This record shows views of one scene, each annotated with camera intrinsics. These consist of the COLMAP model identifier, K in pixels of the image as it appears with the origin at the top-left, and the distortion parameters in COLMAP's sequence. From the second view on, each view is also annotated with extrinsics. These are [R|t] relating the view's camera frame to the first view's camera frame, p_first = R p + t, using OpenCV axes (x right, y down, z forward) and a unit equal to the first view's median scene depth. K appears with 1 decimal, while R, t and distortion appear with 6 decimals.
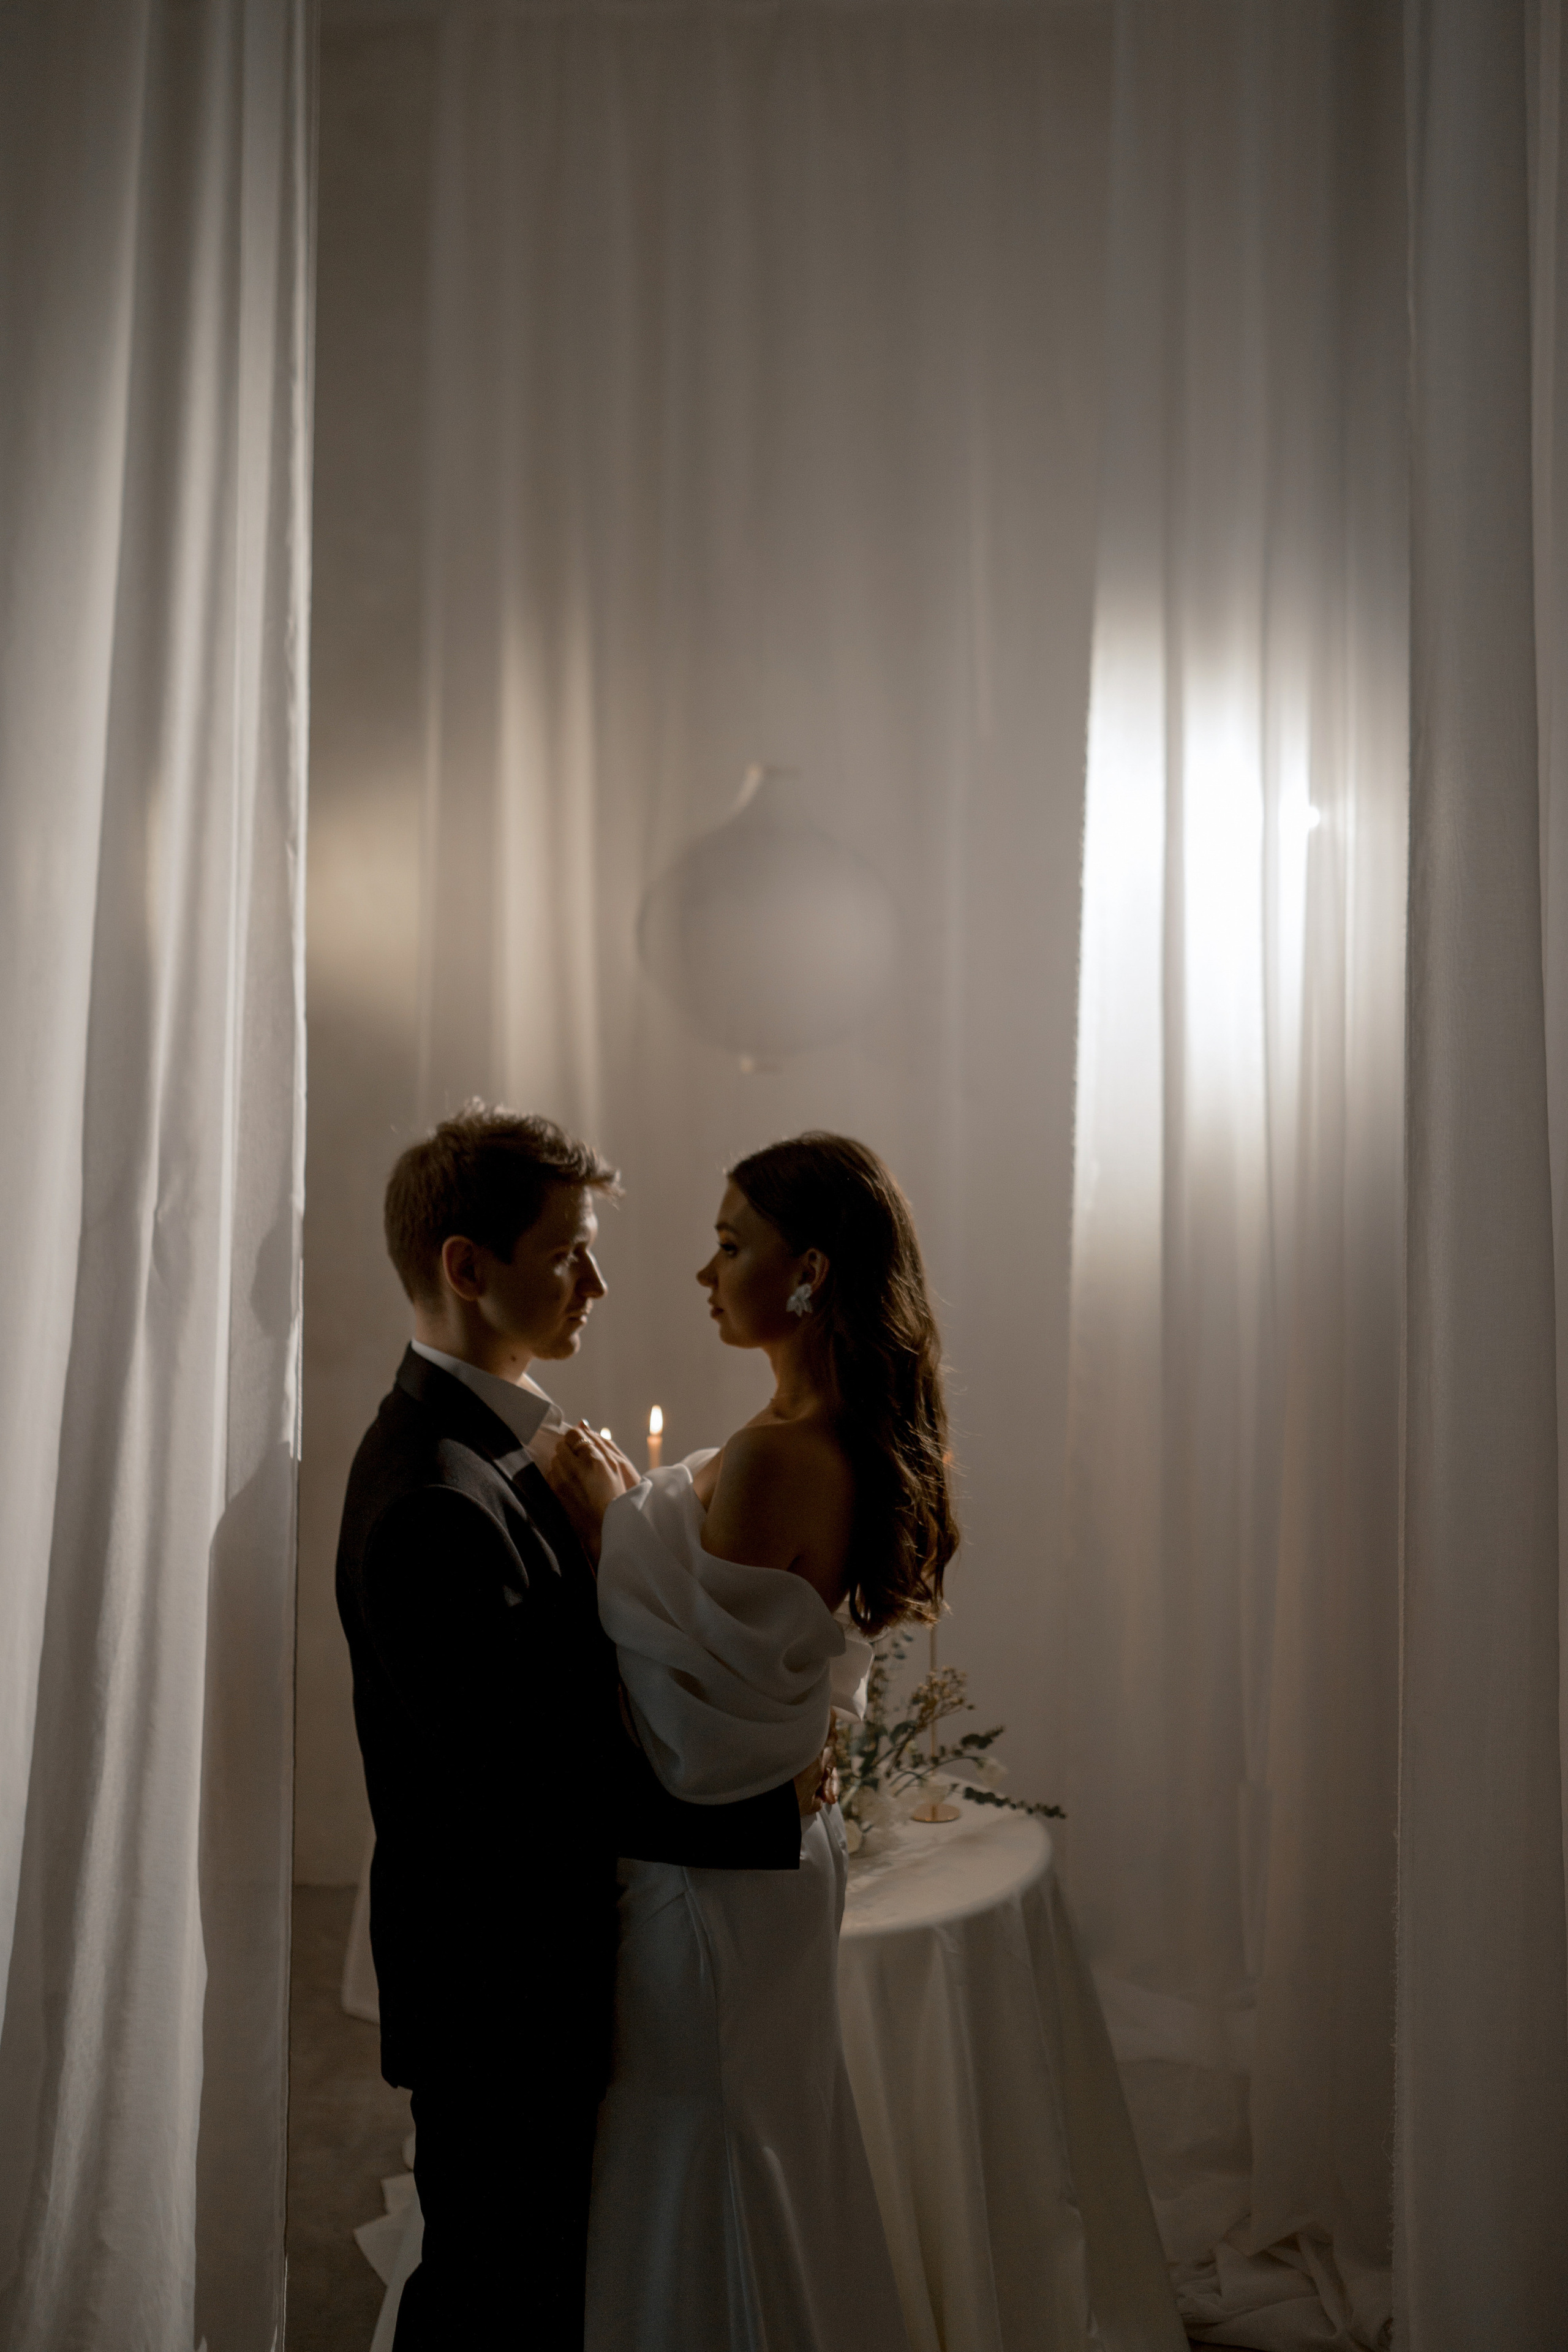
lens RADIAL K [[2141.1, 0, 774.9], [0, 2141.1, 1168.5], [0, 0, 1]] dist [-0.036956, 0.000000]
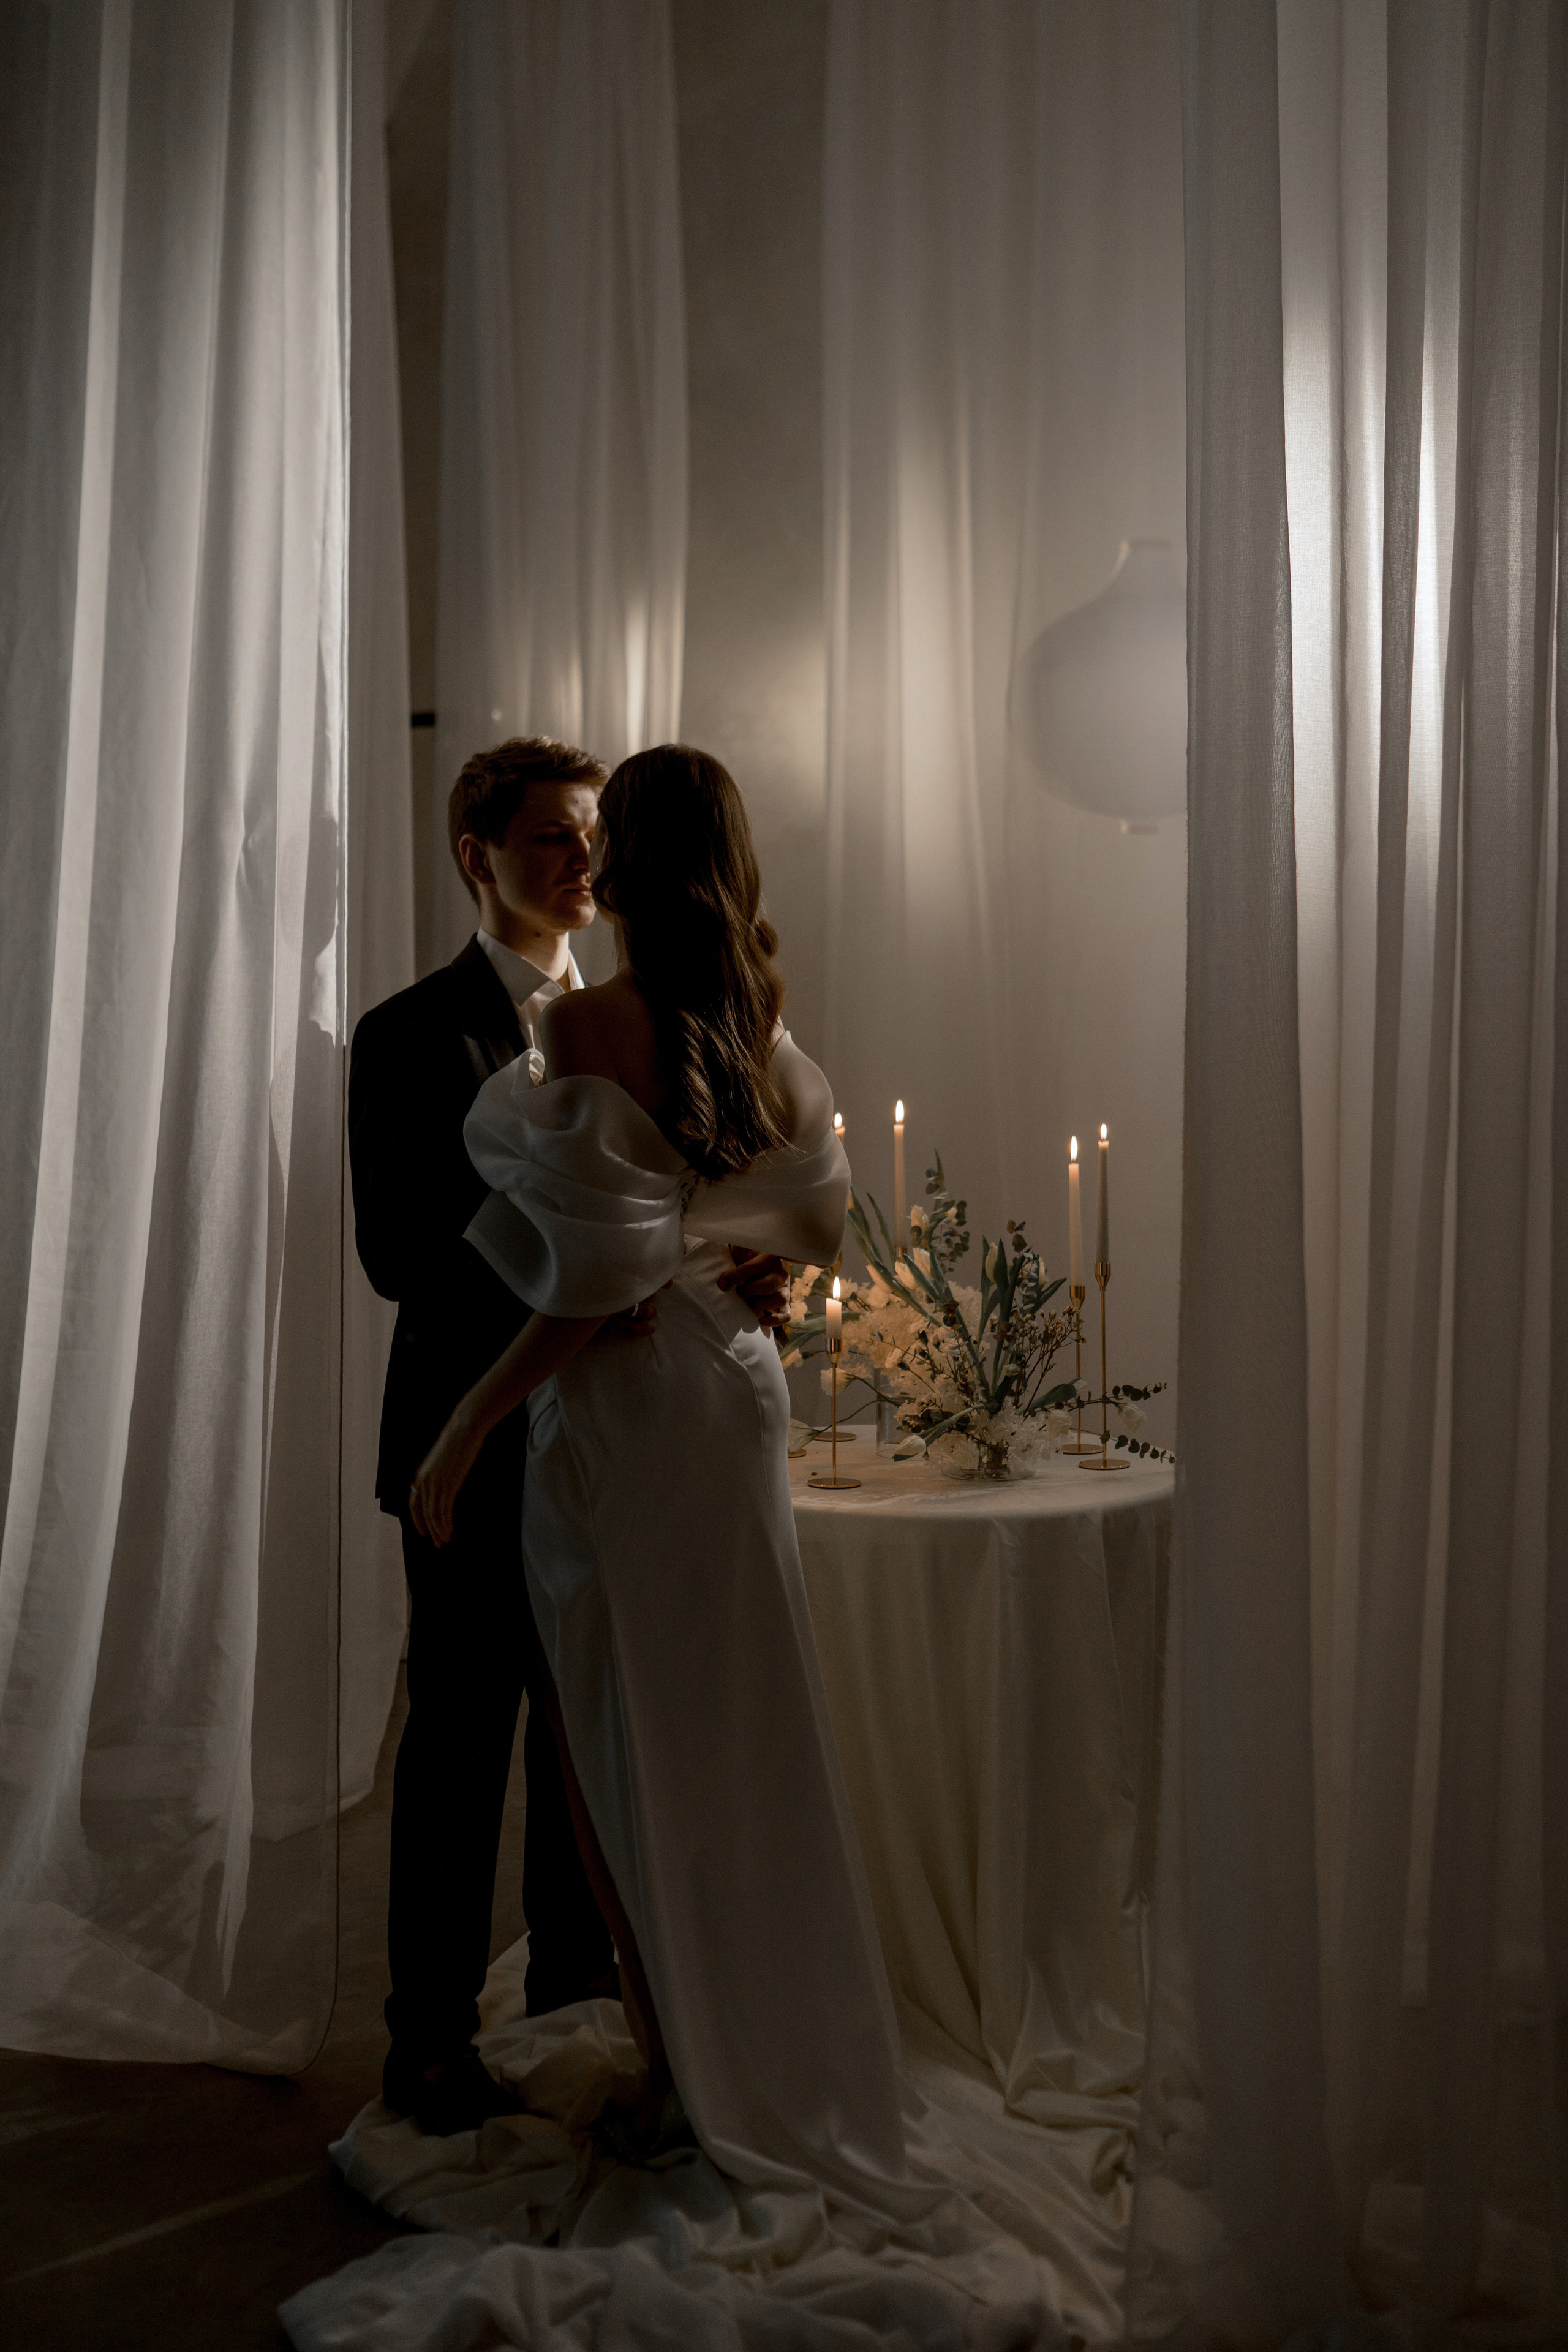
lens RADIAL K [[2141.1, 0, 792.4], [0, 2141.1, 1133.8], [0, 0, 1]] dist [-0.036956, 0.000000]
pose [[0.916056, 0.000808, -0.401050, 0.402829], [0.004316, 0.999920, 0.011872, 0.139785], [0.401027, -0.012607, 0.915979, -0.037054]]
